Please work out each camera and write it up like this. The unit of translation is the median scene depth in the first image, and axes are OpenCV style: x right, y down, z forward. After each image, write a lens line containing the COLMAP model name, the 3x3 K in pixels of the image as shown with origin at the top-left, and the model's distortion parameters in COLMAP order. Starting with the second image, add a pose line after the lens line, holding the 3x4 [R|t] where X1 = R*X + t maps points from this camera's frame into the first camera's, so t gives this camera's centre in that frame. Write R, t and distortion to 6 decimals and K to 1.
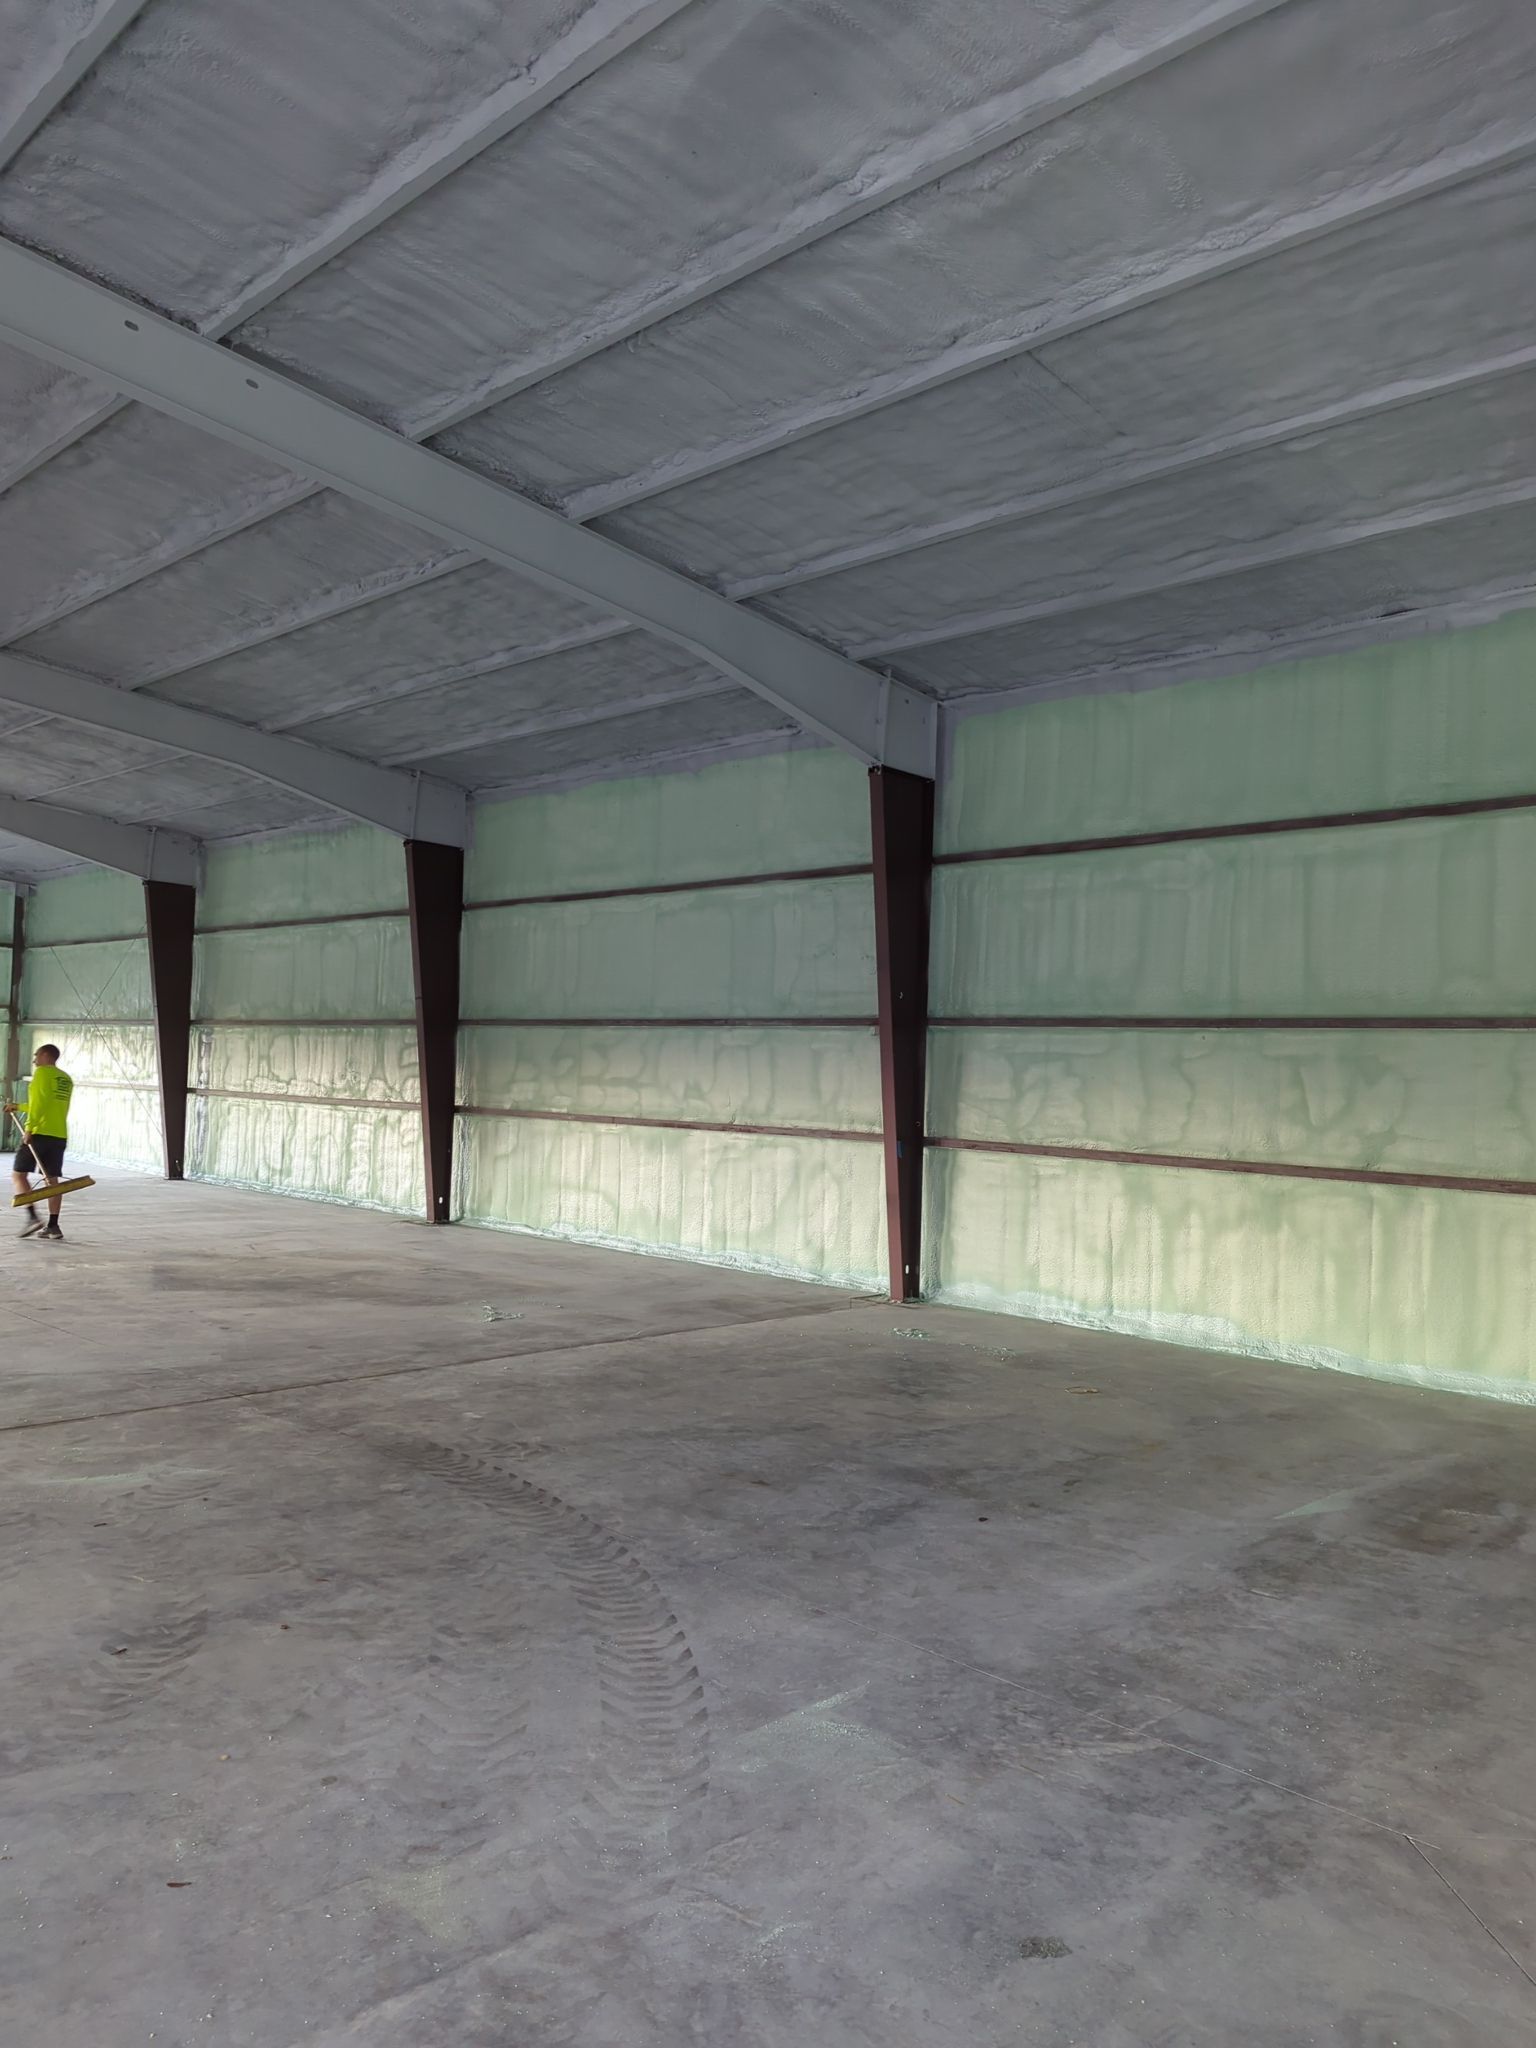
lens RADIAL K [[1434.6, 0, 773.9], [0, 1434.6, 1044.0], [0, 0, 1]] dist [0.075764, -0.062671]
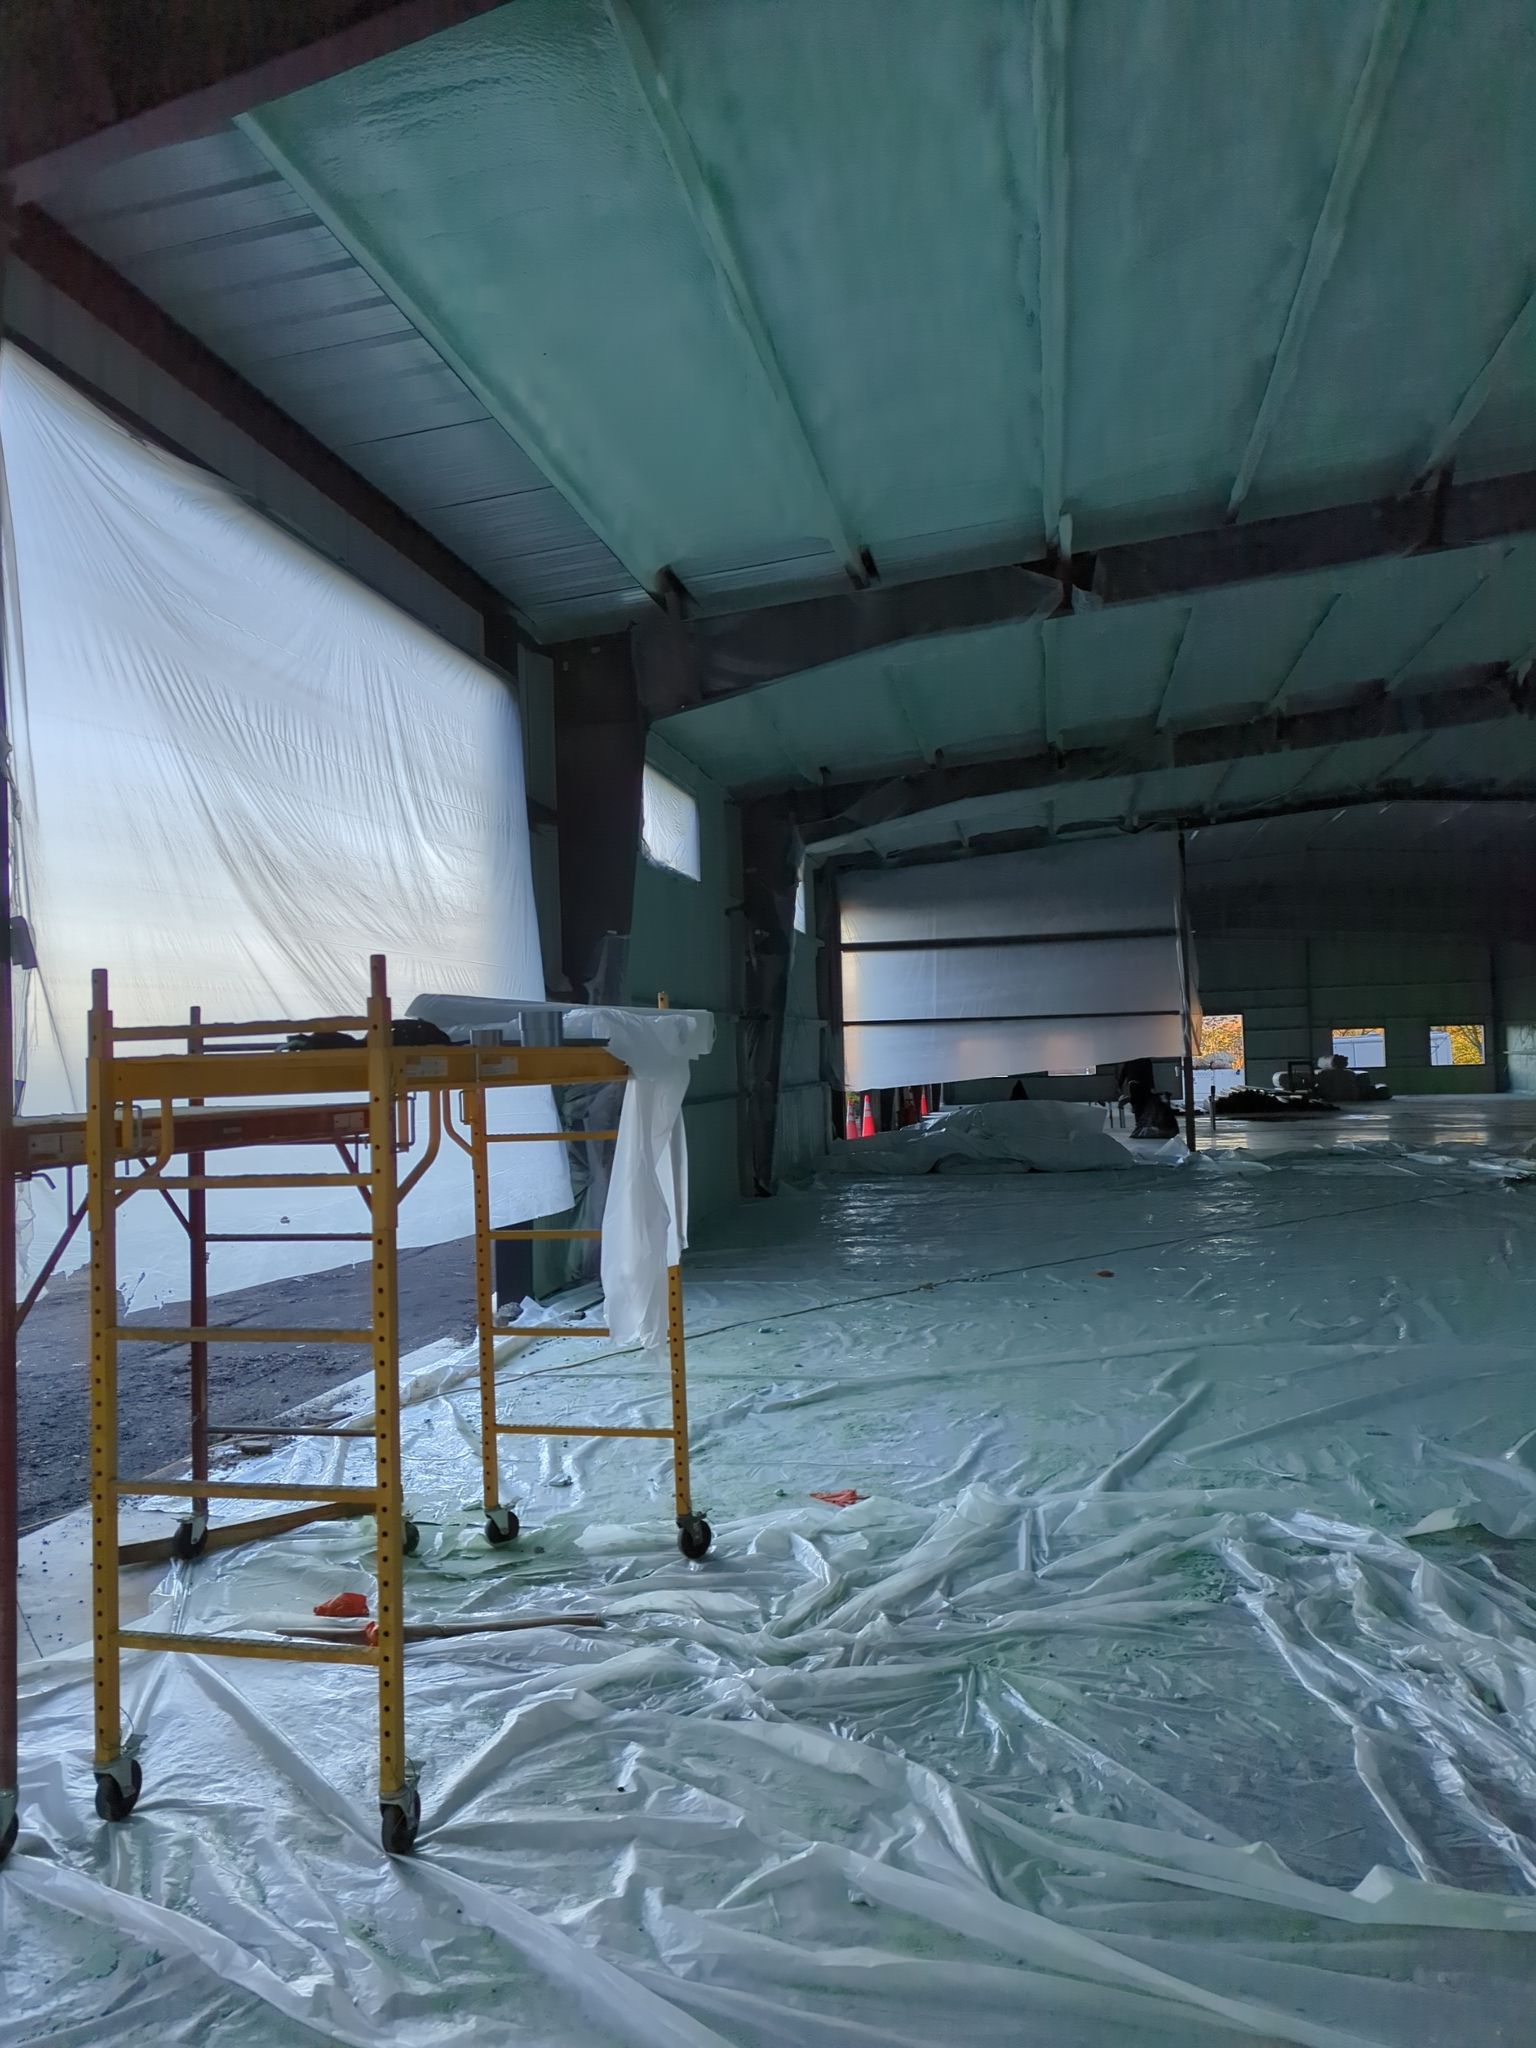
lens RADIAL K [[1430.7, 0, 760.9], [0, 1430.7, 1032.4], [0, 0, 1]] dist [0.079491, -0.070066]
pose [[0.530787, -0.072705, -0.844381, 0.786278], [0.072952, 0.996535, -0.039948, 0.005108], [0.844360, -0.040395, 0.534252, -1.125079]]
